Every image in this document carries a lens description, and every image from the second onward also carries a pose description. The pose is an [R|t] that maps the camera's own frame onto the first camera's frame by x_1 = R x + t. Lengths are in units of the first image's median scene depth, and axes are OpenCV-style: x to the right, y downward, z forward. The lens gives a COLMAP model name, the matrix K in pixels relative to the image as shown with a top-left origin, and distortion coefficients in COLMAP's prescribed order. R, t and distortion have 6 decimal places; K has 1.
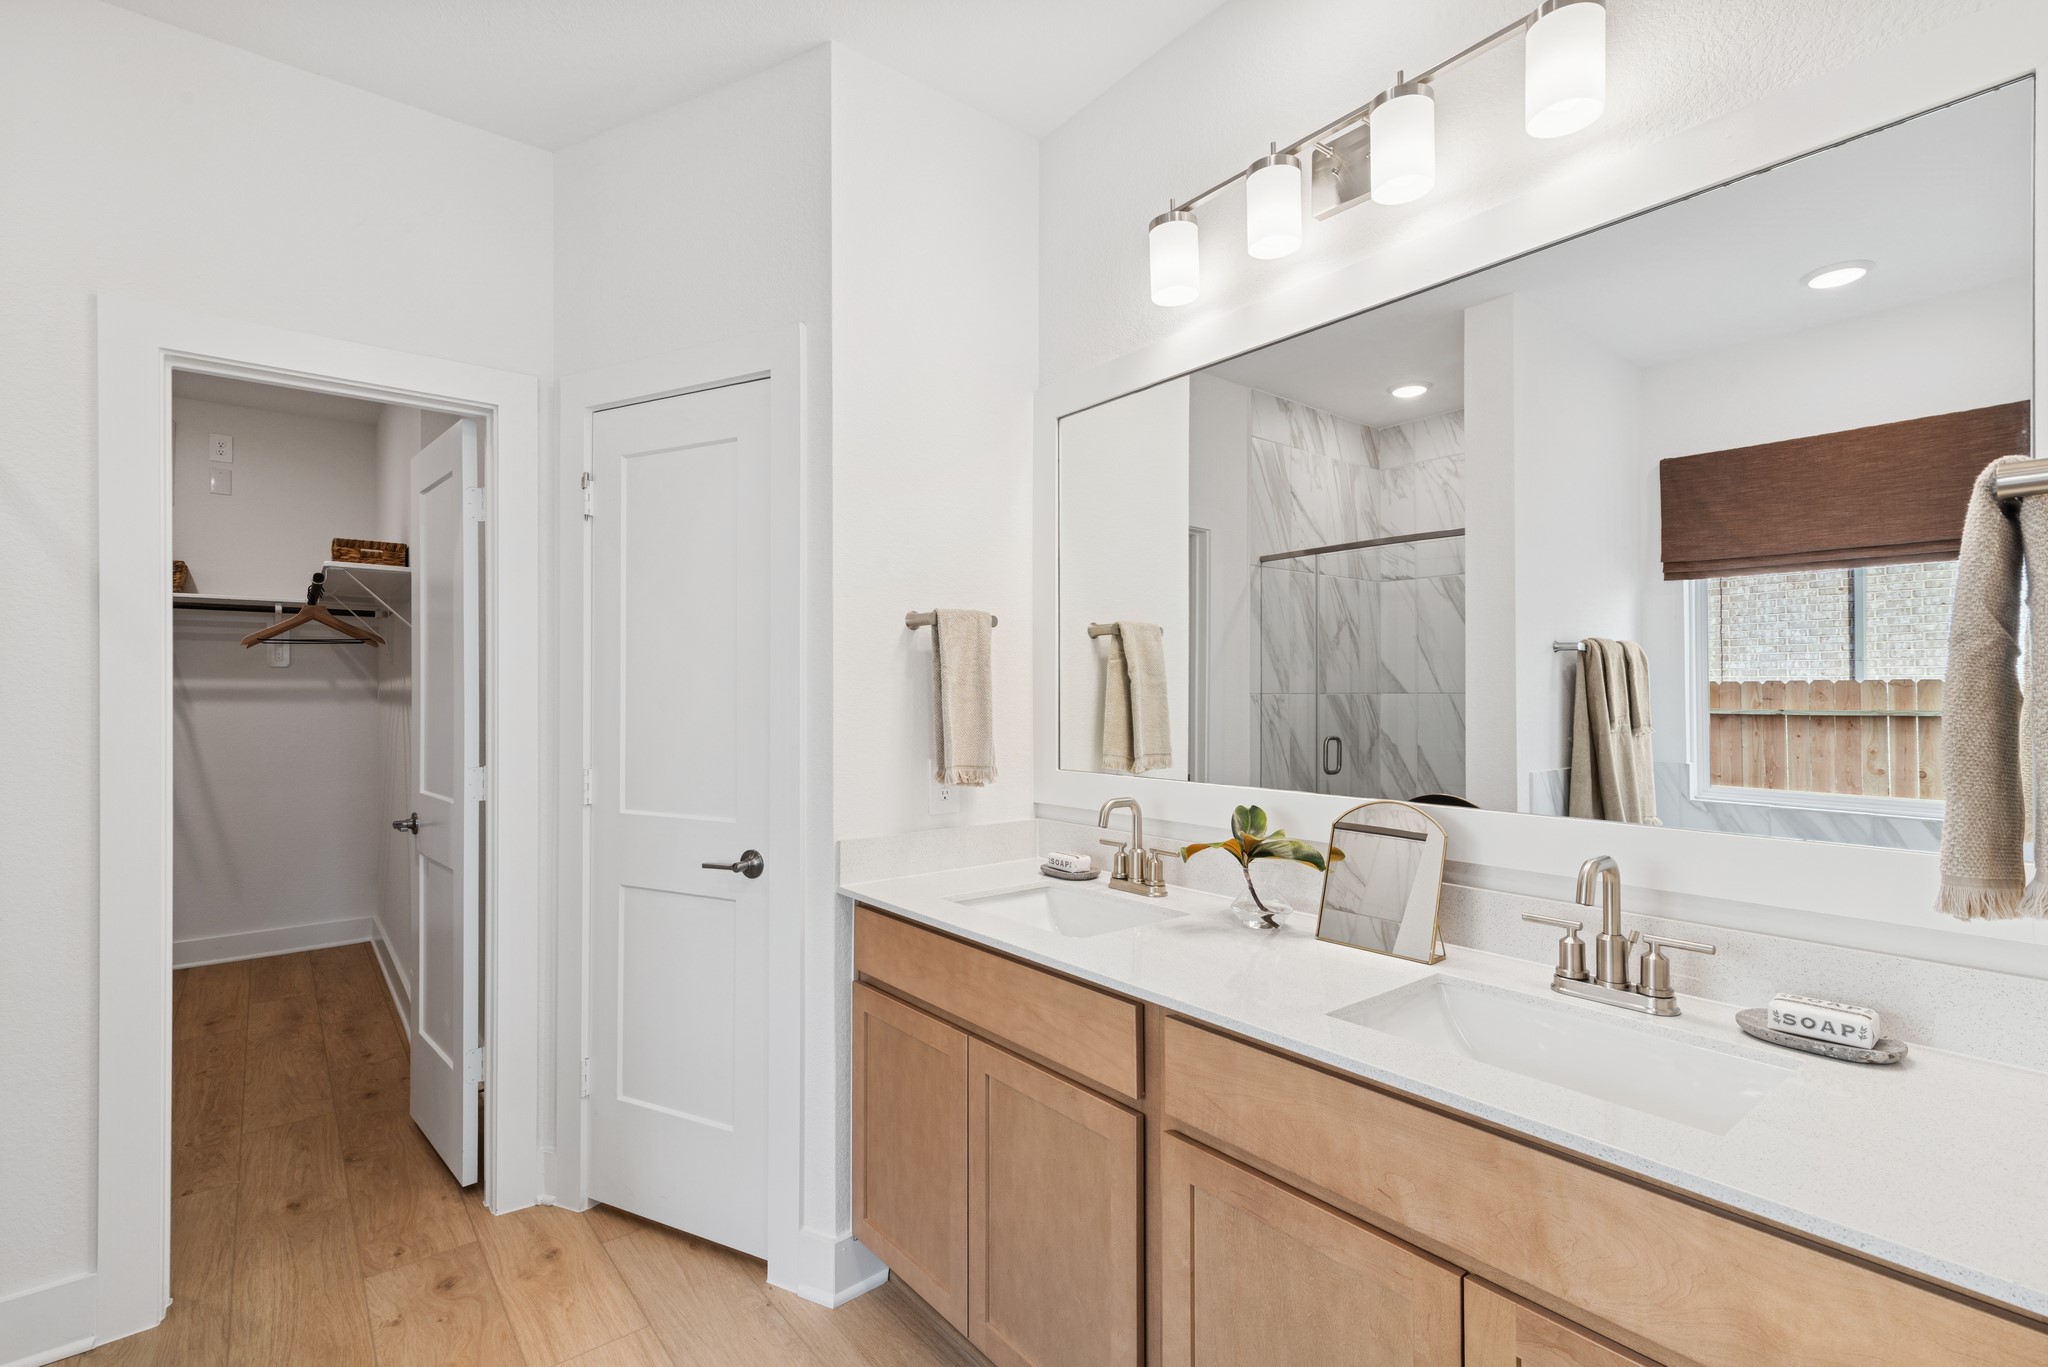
lens RADIAL K [[926.1, 0, 1041.6], [0, 926.1, 693.1], [0, 0, 1]] dist [0.014332, -0.000507]
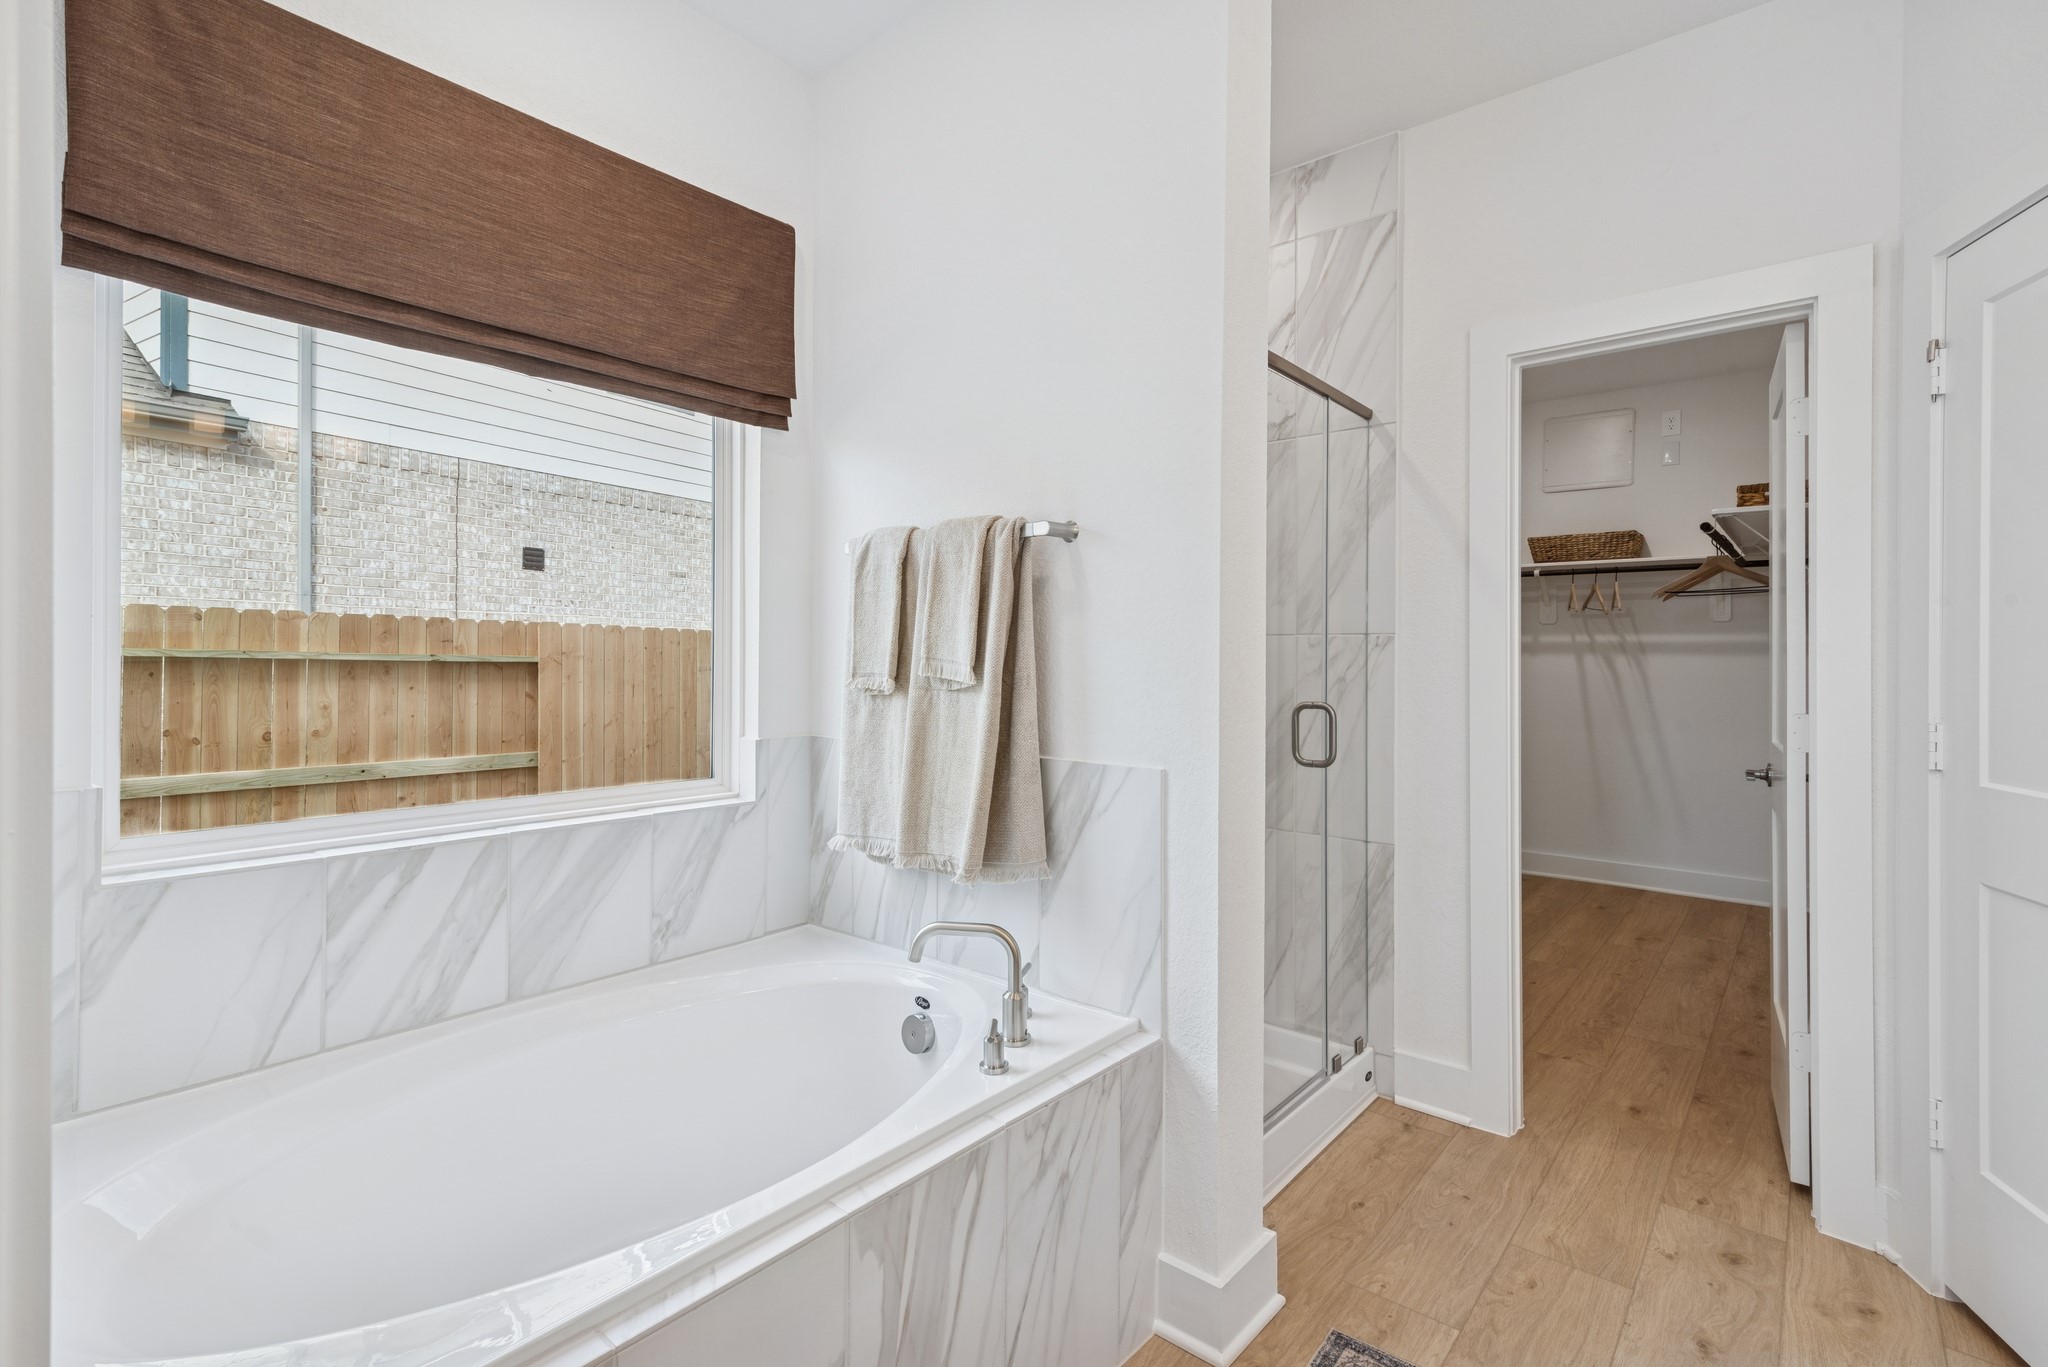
lens RADIAL K [[942.7, 0, 1022.7], [0, 942.7, 652.3], [0, 0, 1]] dist [-0.000024, -0.000168]
pose [[0.174316, -0.002386, -0.984687, 0.149327], [-0.006580, 0.999972, -0.003588, 0.030201], [0.984668, 0.007104, 0.174296, 0.117897]]
